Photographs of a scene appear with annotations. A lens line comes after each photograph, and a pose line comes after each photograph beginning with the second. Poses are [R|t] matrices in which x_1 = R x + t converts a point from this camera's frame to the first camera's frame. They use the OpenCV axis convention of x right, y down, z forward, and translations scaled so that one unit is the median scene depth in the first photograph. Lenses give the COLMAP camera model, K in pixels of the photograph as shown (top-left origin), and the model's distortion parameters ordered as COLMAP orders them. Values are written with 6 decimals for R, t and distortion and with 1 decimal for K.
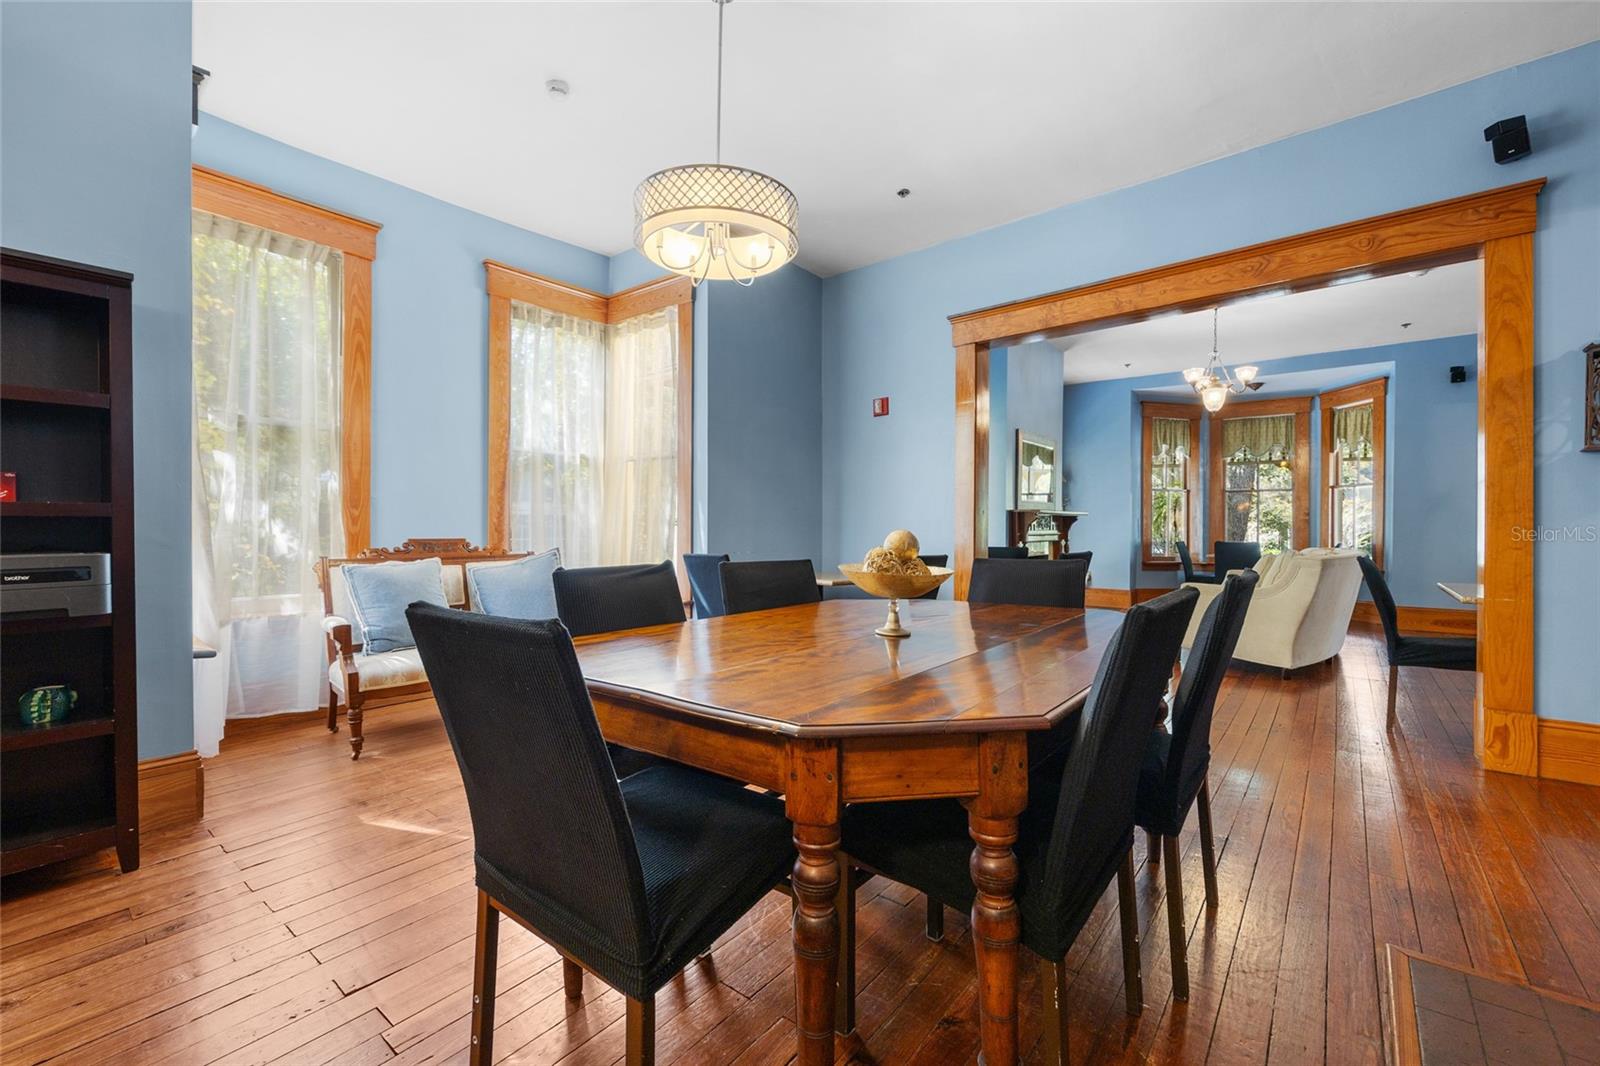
lens RADIAL K [[669.3, 0, 801.2], [0, 669.3, 534.0], [0, 0, 1]] dist [-0.002132, -0.000253]
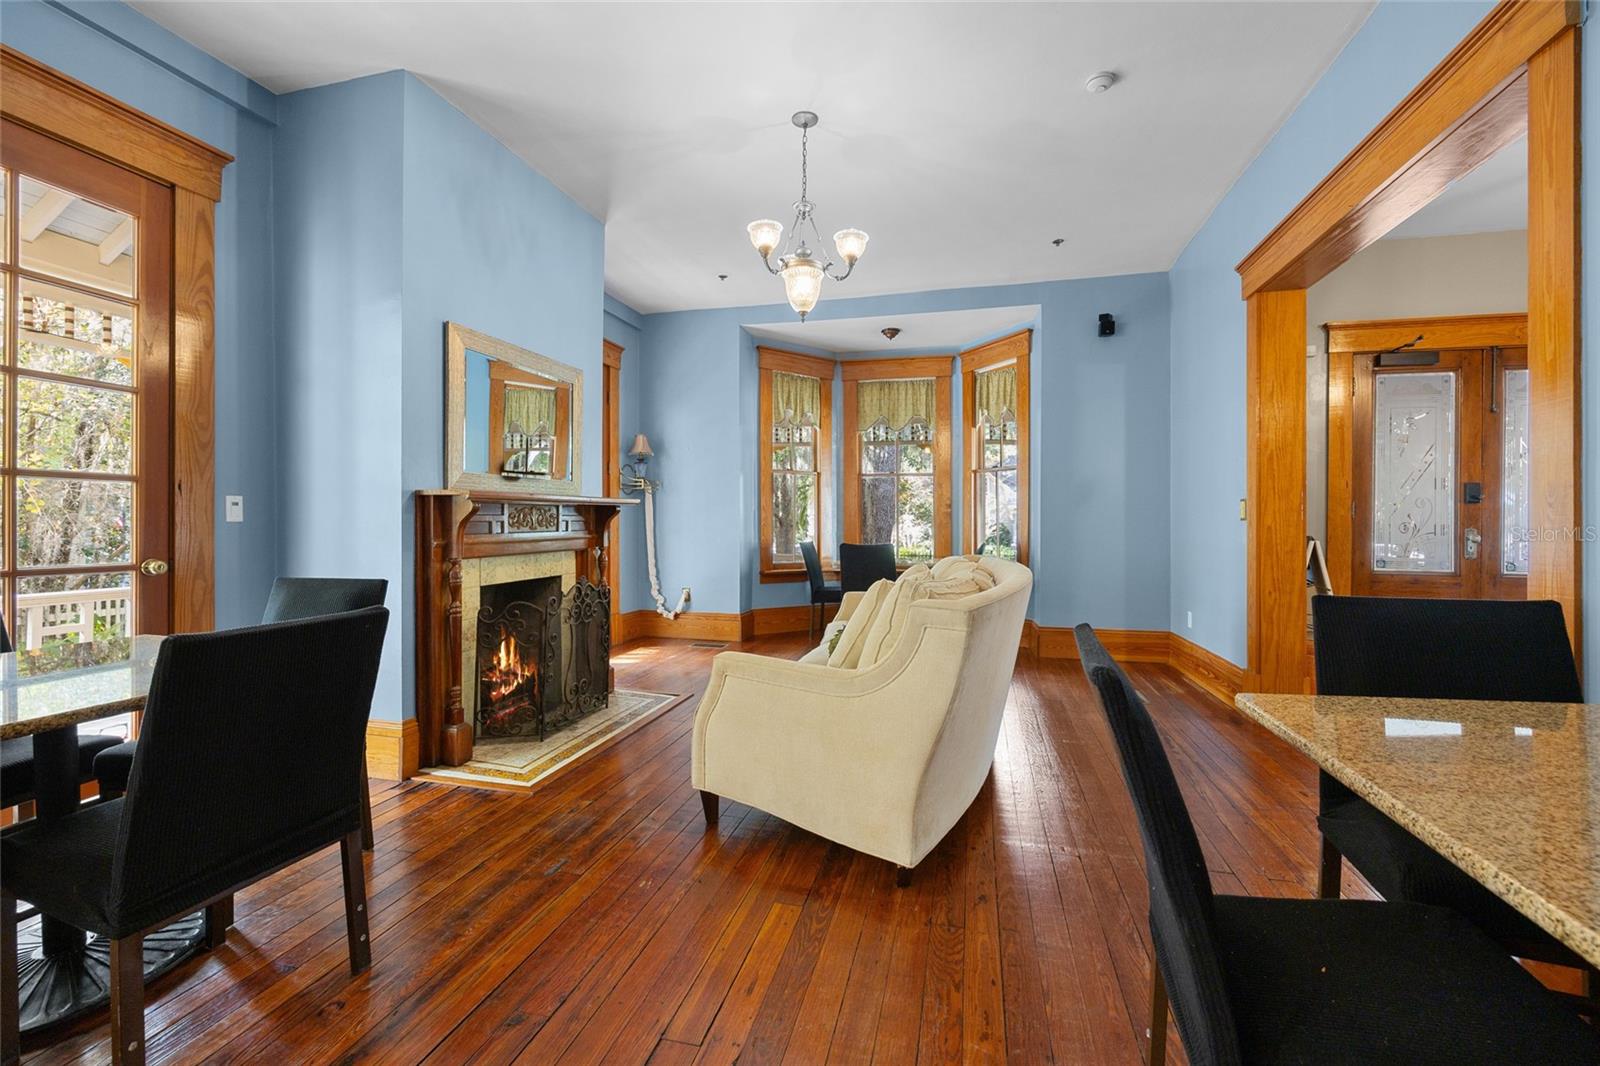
lens RADIAL K [[661.0, 0, 806.9], [0, 661.0, 536.5], [0, 0, 1]] dist [-0.003981, -0.000150]
pose [[0.908420, -0.013842, 0.417828, 0.277170], [0.007044, 0.999817, 0.017808, -0.008359], [-0.417998, -0.013234, 0.908351, 0.358956]]
